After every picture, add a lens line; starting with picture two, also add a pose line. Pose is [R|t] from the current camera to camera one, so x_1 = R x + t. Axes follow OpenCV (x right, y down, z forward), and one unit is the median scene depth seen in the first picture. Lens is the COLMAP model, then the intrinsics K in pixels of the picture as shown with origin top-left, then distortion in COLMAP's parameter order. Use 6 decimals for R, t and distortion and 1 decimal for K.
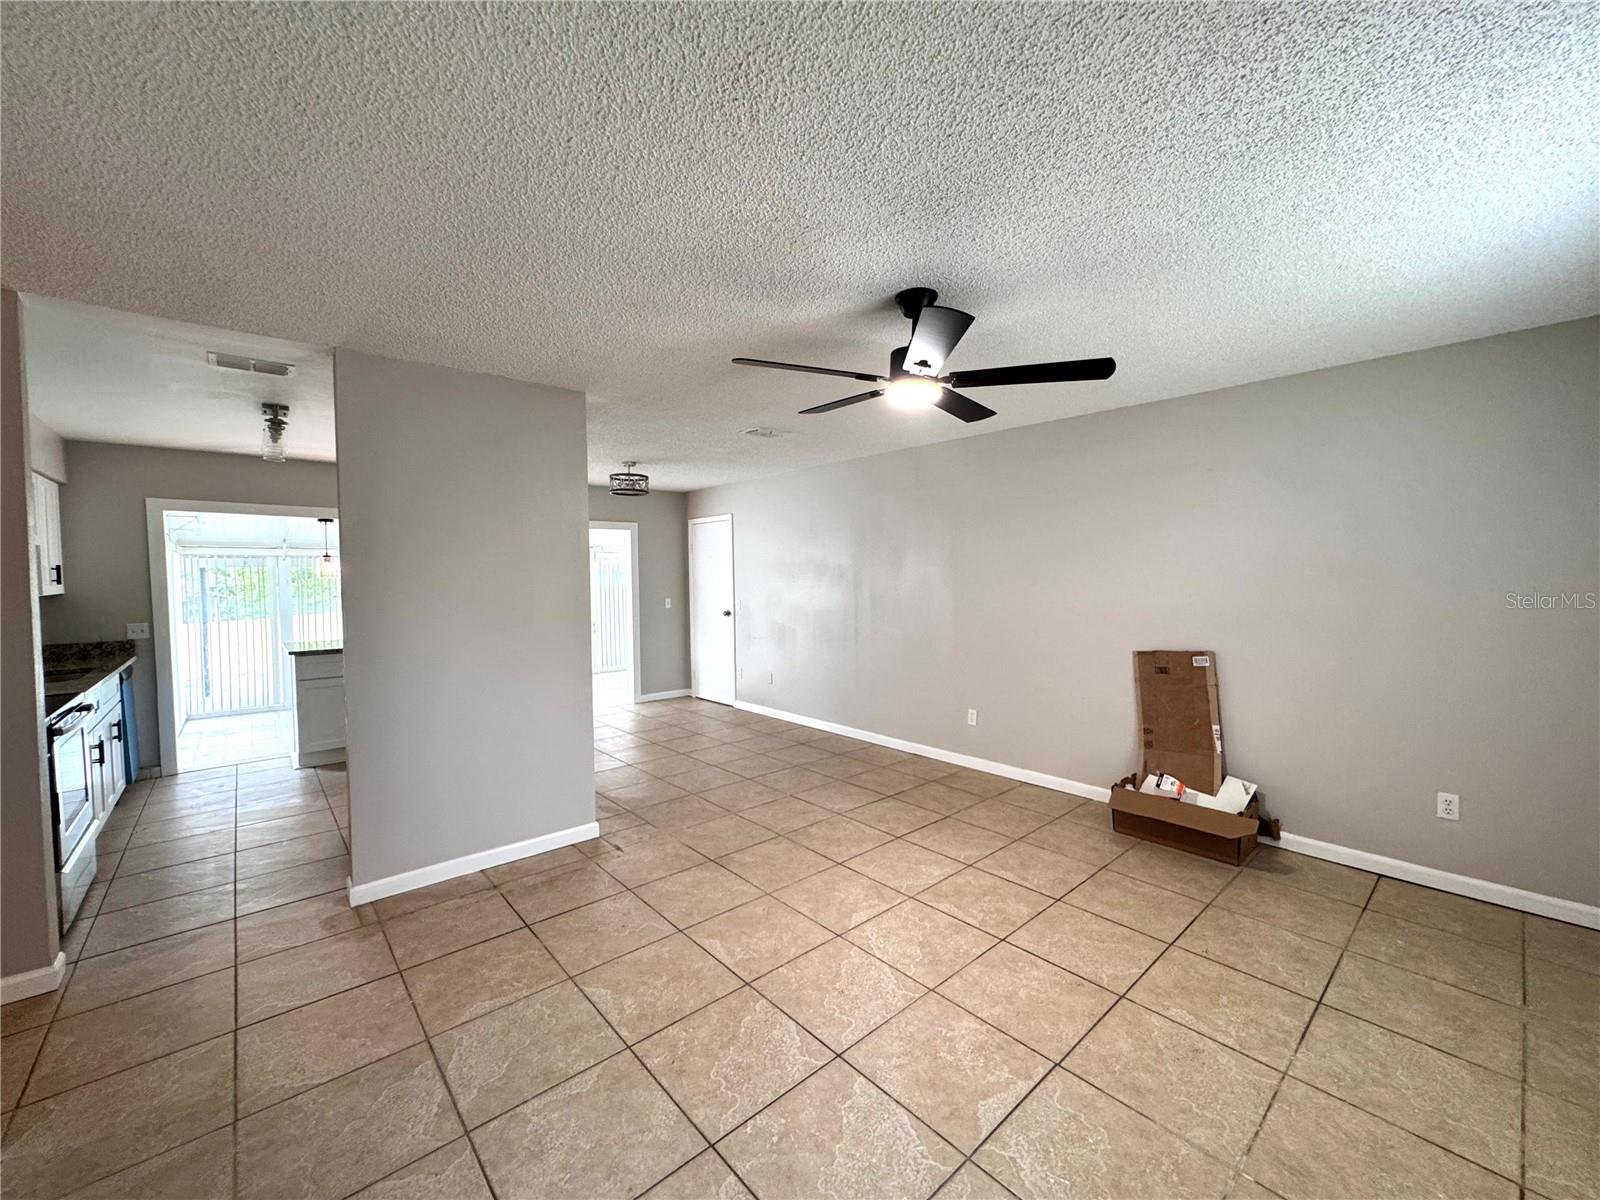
lens RADIAL K [[637.1, 0, 794.5], [0, 637.1, 595.8], [0, 0, 1]] dist [-0.005116, 0.001061]
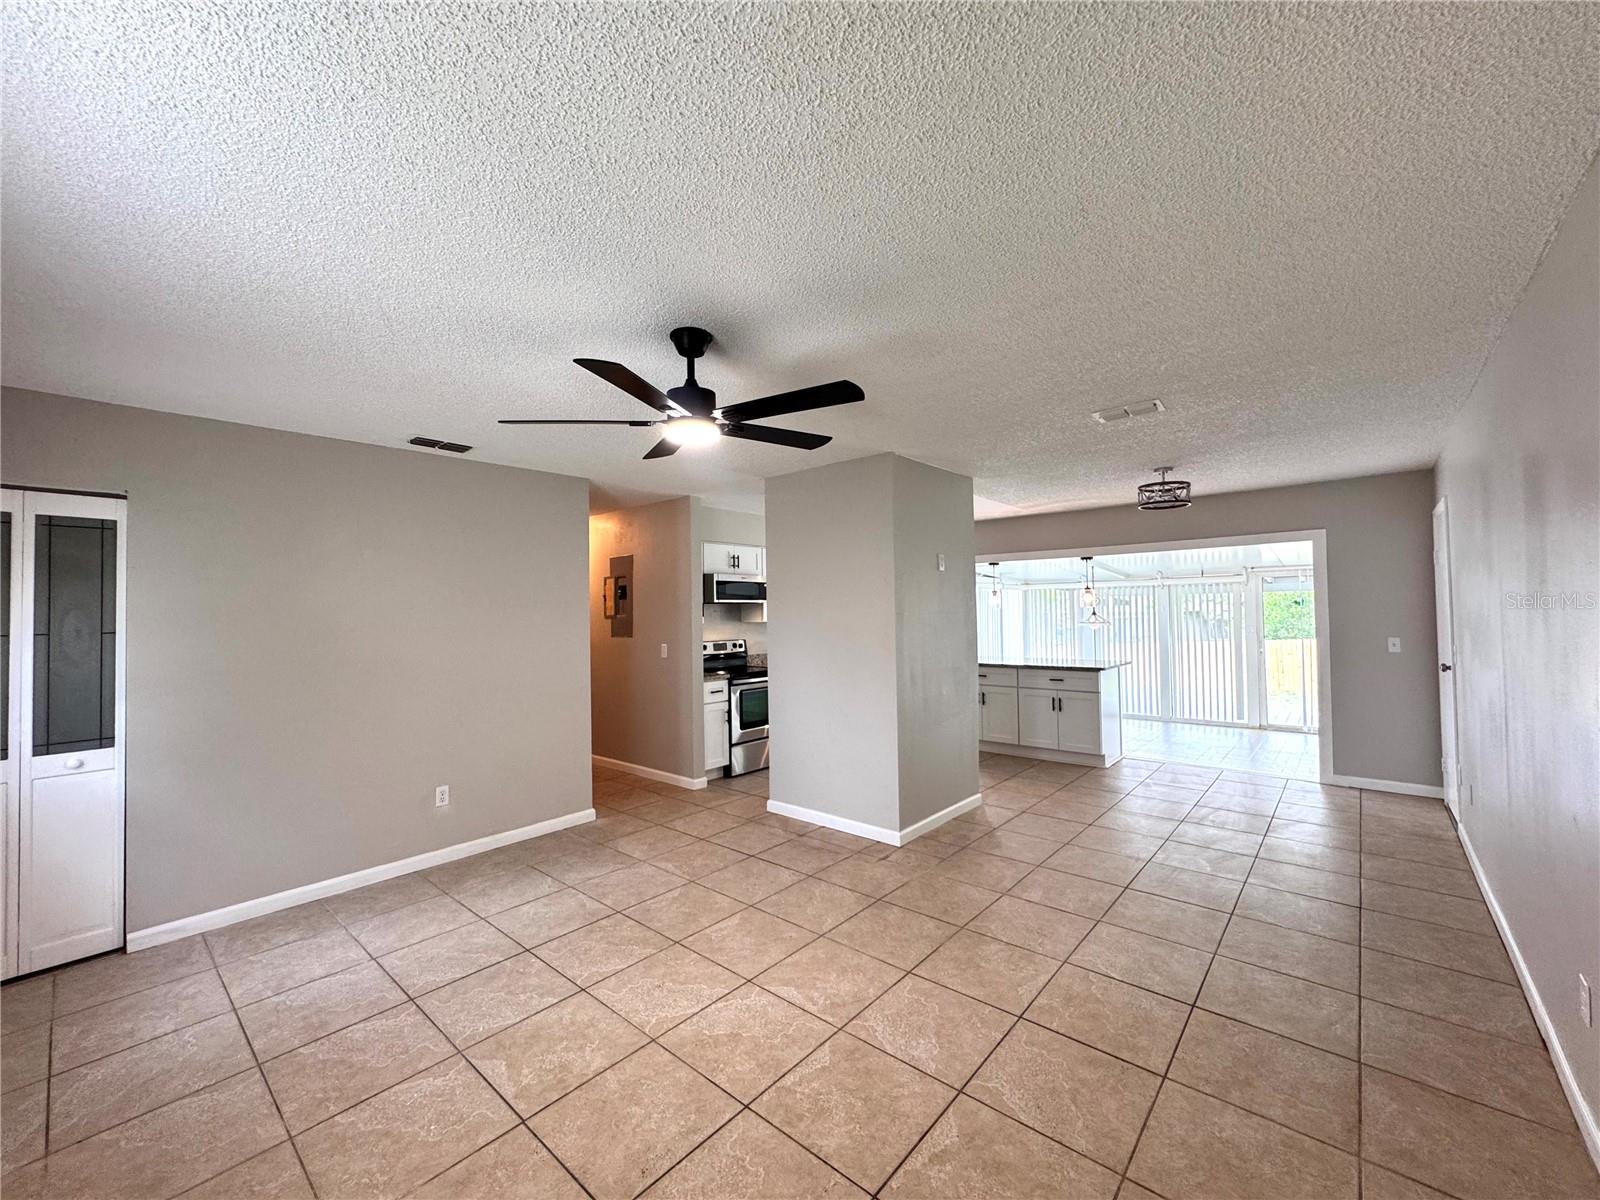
lens RADIAL K [[637.1, 0, 805.1], [0, 637.1, 601.8], [0, 0, 1]] dist [-0.005116, 0.001061]
pose [[0.141024, -0.008246, -0.989972, 0.678696], [-0.017578, 0.999787, -0.010832, -0.028117], [0.989850, 0.018929, 0.140849, 0.597209]]
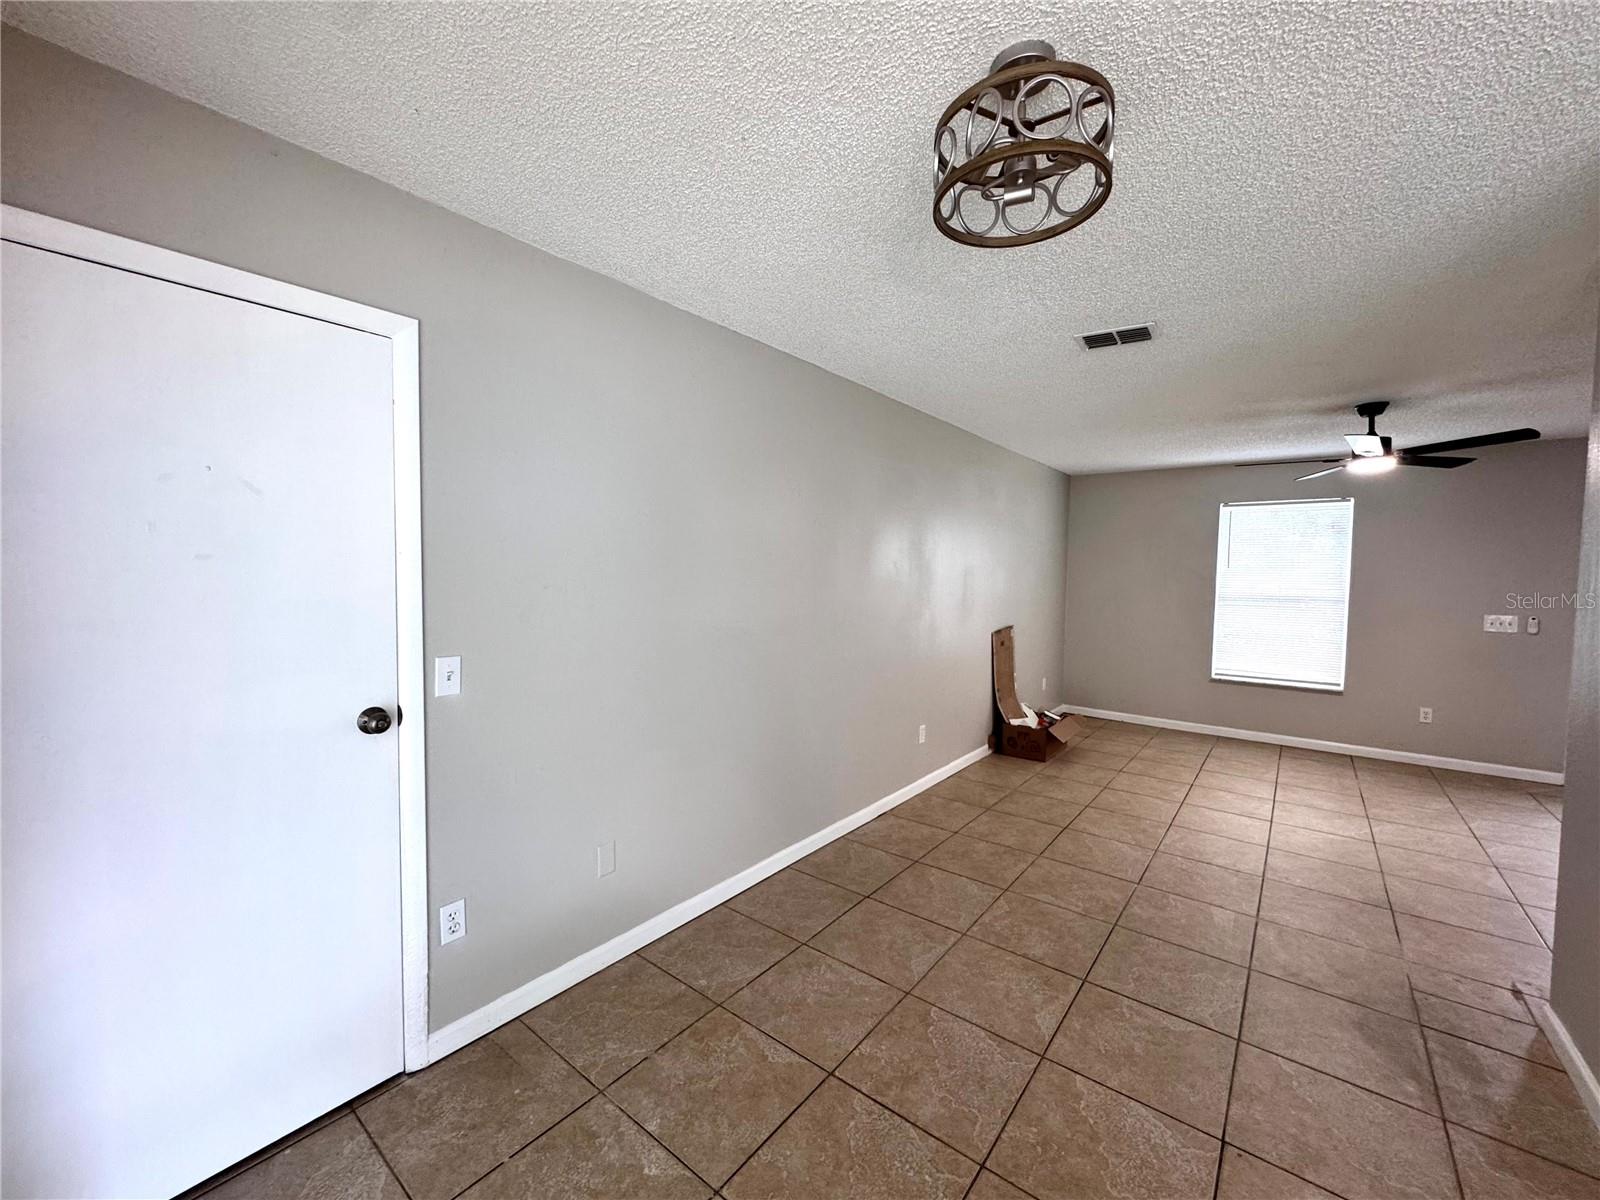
lens RADIAL K [[637.1, 0, 796.6], [0, 637.1, 604.7], [0, 0, 1]] dist [-0.005116, 0.001061]
pose [[-0.178331, -0.046603, 0.982866, -0.656572], [0.020236, 0.998493, 0.051016, -0.046249], [-0.983762, 0.028987, -0.177119, 1.565908]]
